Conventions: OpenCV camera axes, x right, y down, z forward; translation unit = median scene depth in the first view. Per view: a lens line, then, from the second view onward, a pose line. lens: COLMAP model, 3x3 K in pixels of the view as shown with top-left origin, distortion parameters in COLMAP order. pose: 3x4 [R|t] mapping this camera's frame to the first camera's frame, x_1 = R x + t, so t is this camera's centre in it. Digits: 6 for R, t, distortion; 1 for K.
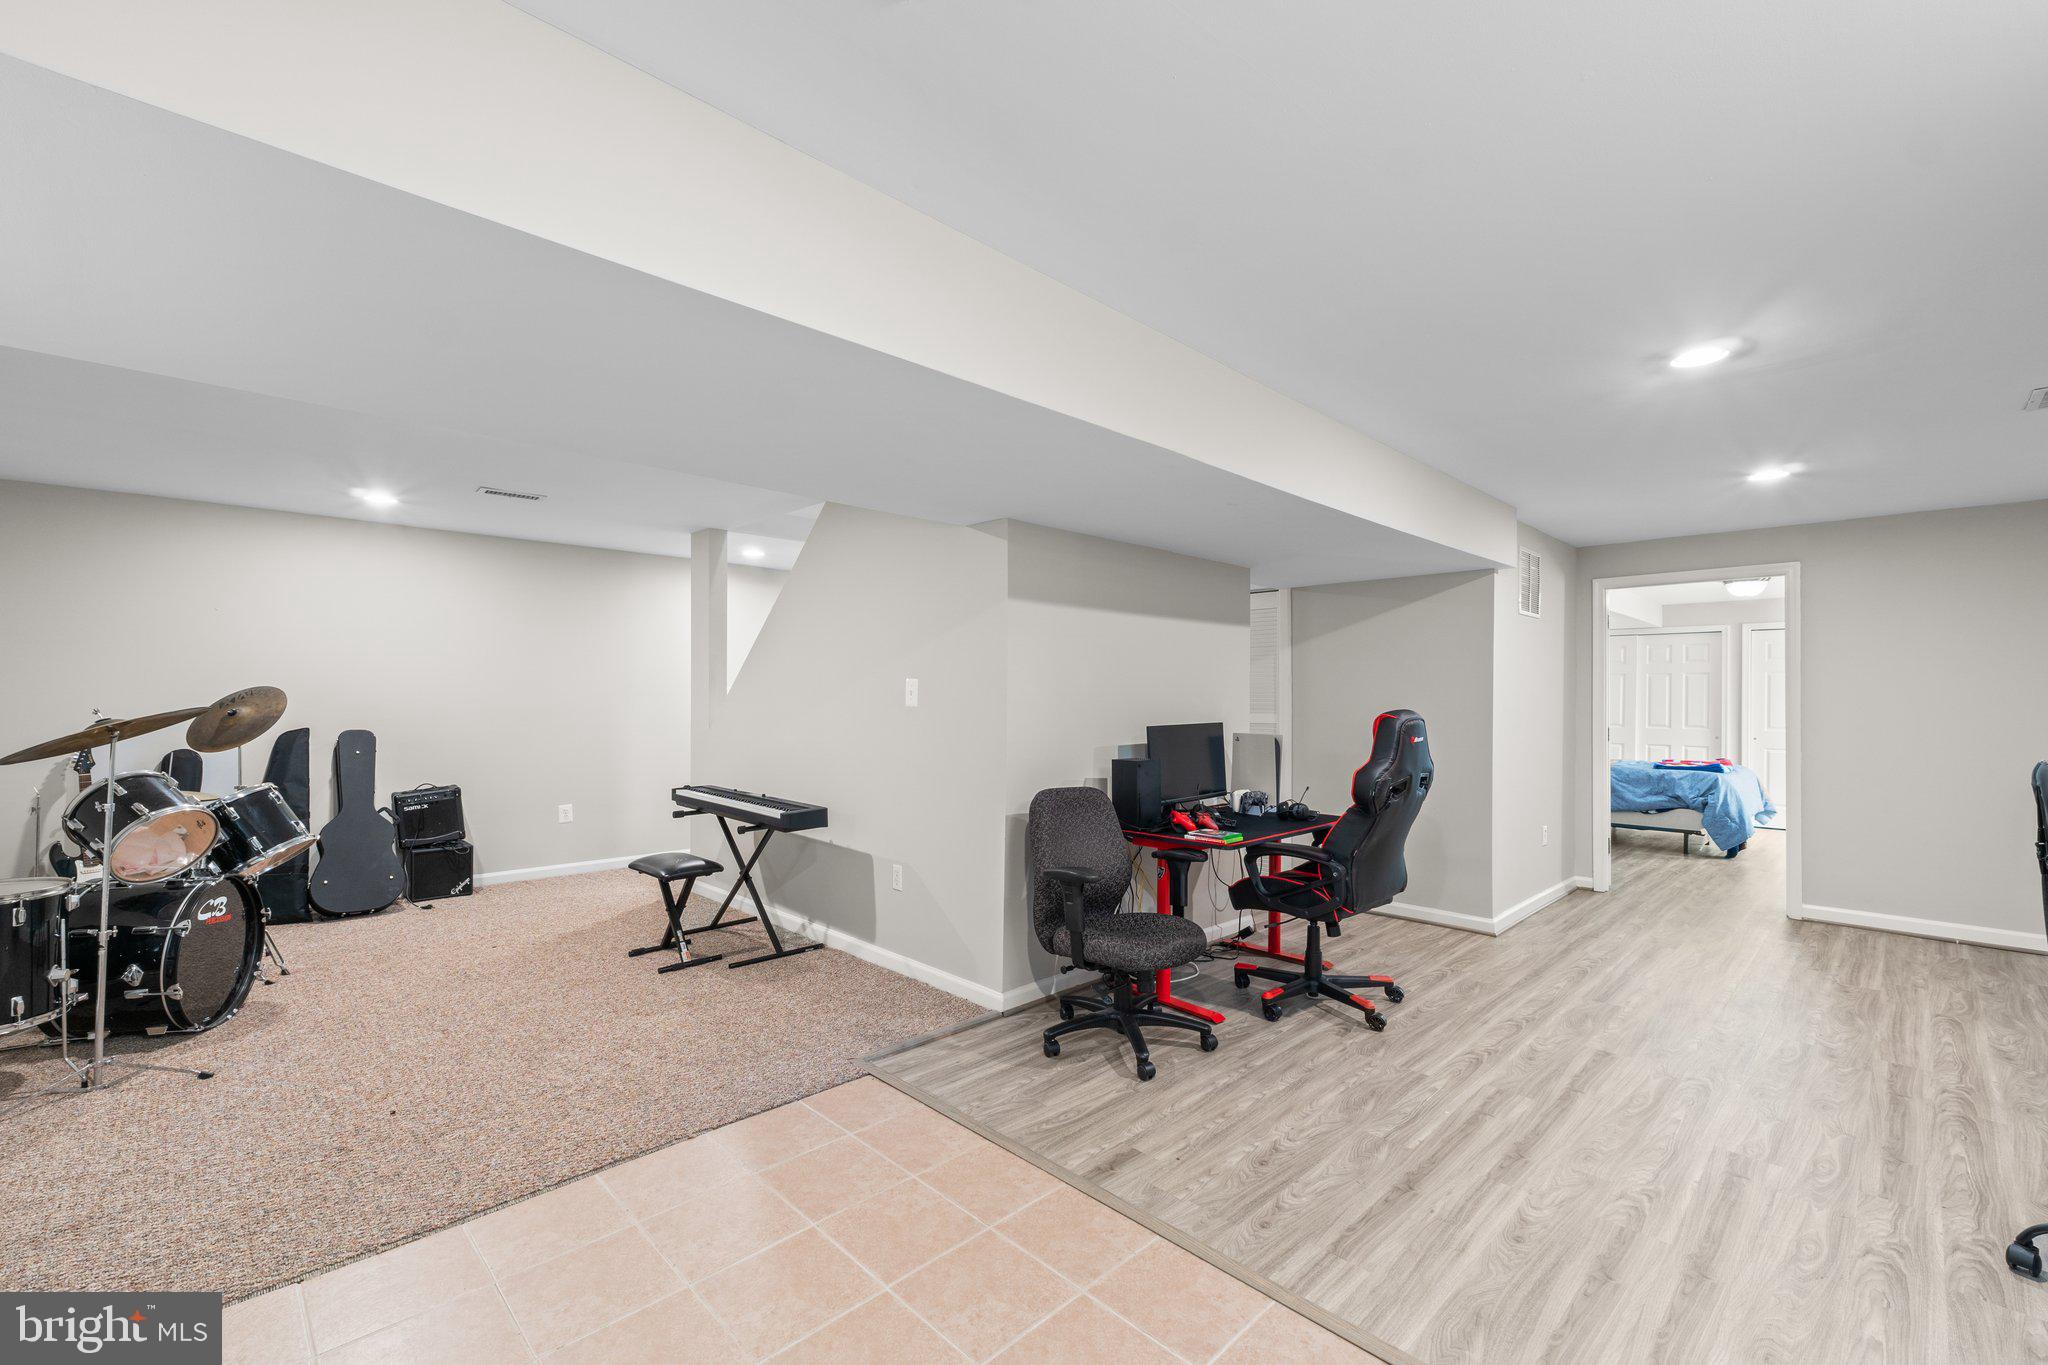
lens RADIAL K [[860.0, 0, 1025.6], [0, 860.0, 694.7], [0, 0, 1]] dist [0.003278, 0.001469]
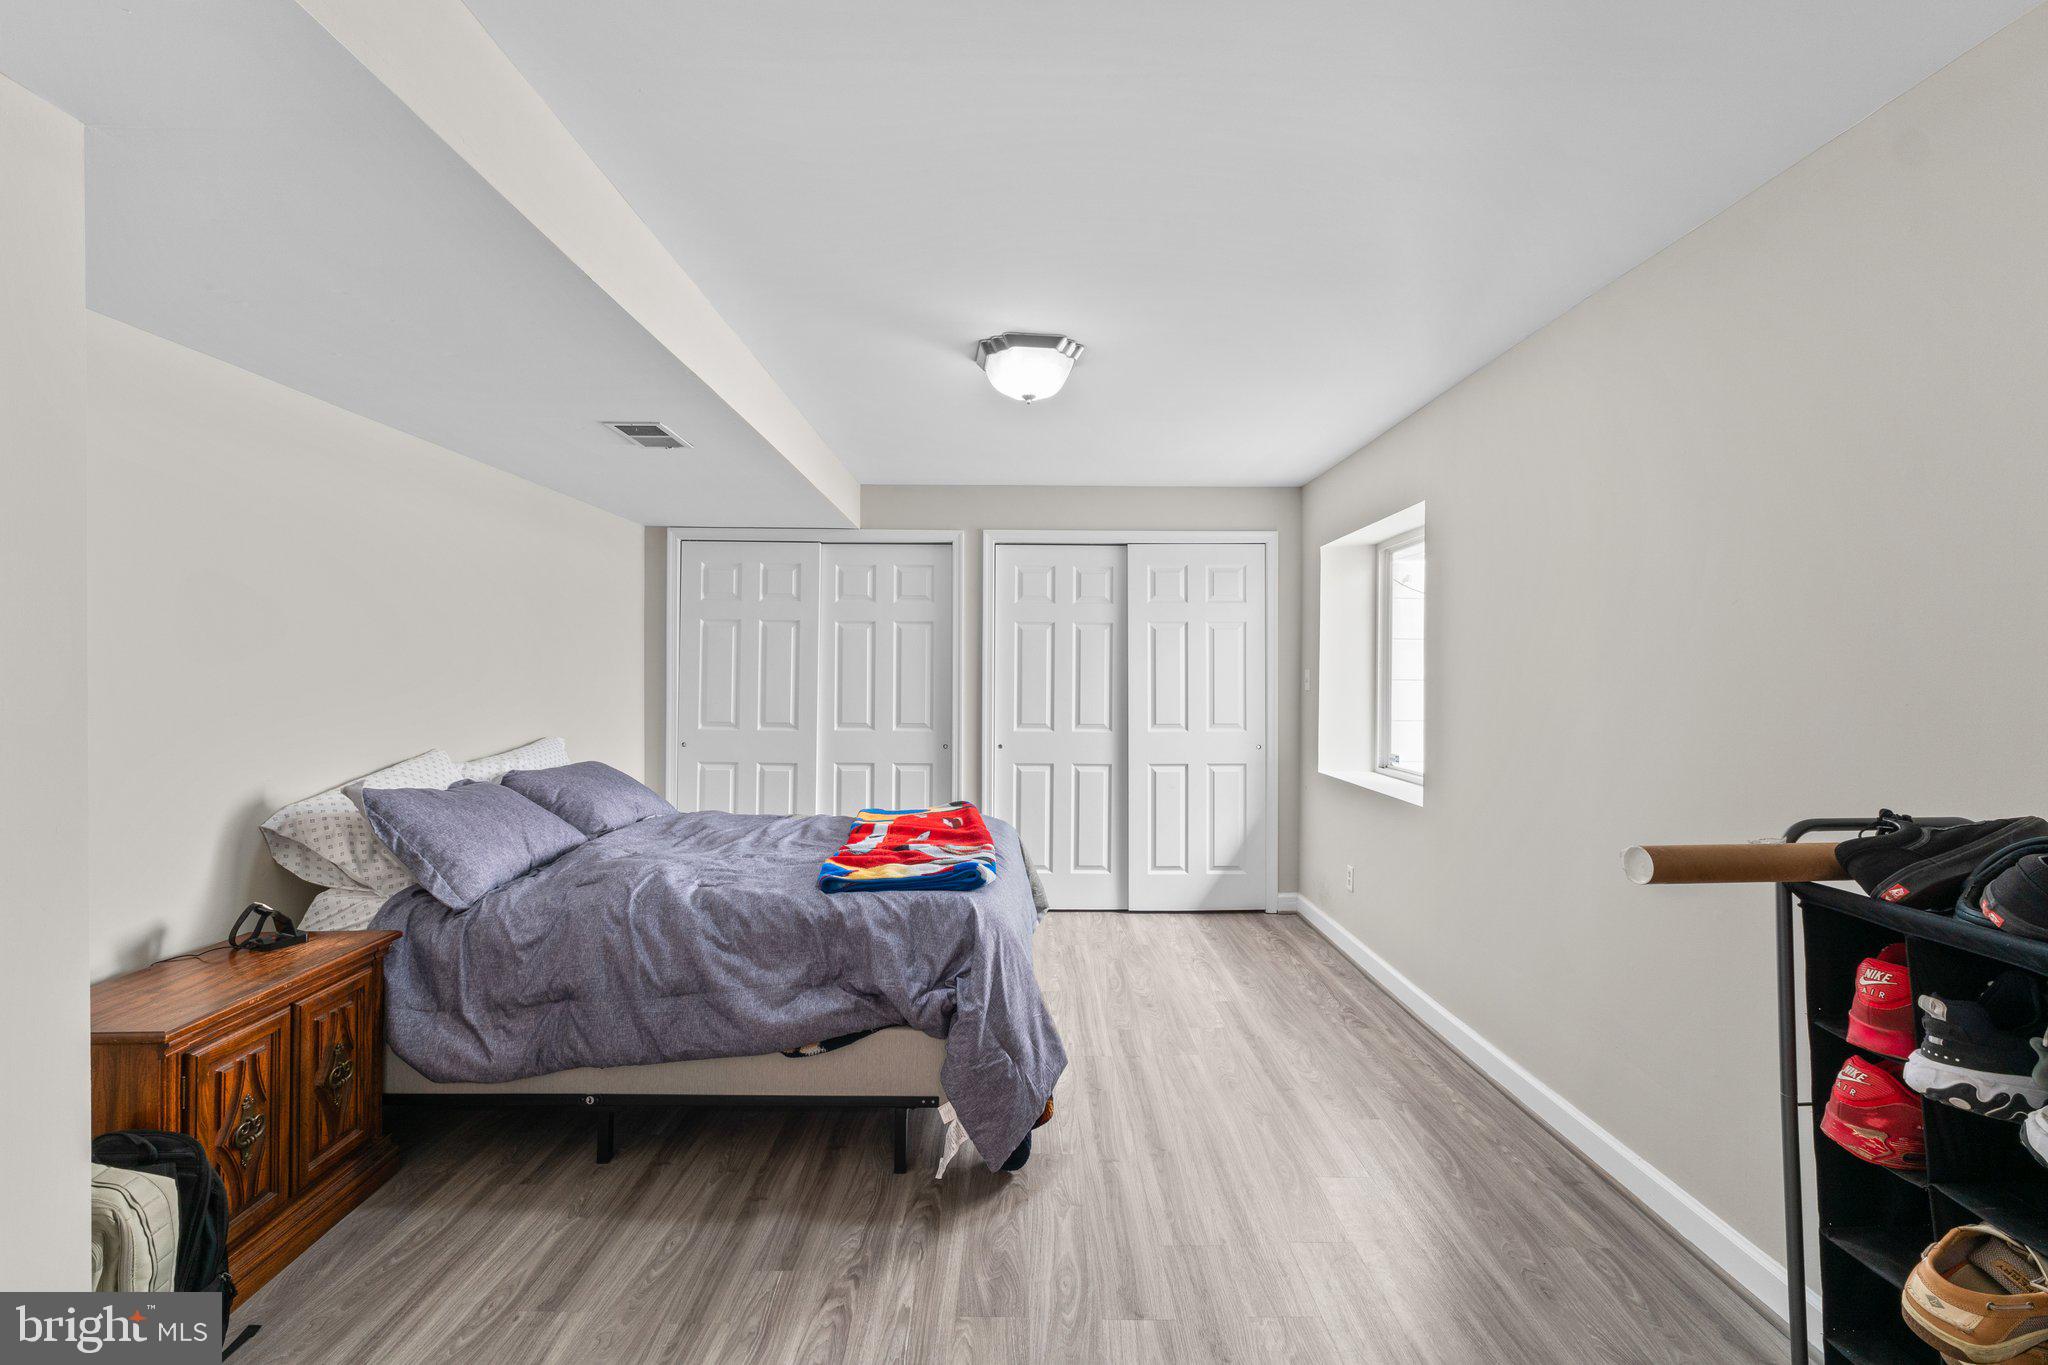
lens RADIAL K [[860.0, 0, 1026.7], [0, 860.0, 683.9], [0, 0, 1]] dist [0.003278, 0.001469]
pose [[0.685443, -0.003710, 0.728117, 0.571771], [0.005835, 0.999983, -0.000399, 0.009022], [-0.728103, 0.004522, 0.685453, 0.753204]]
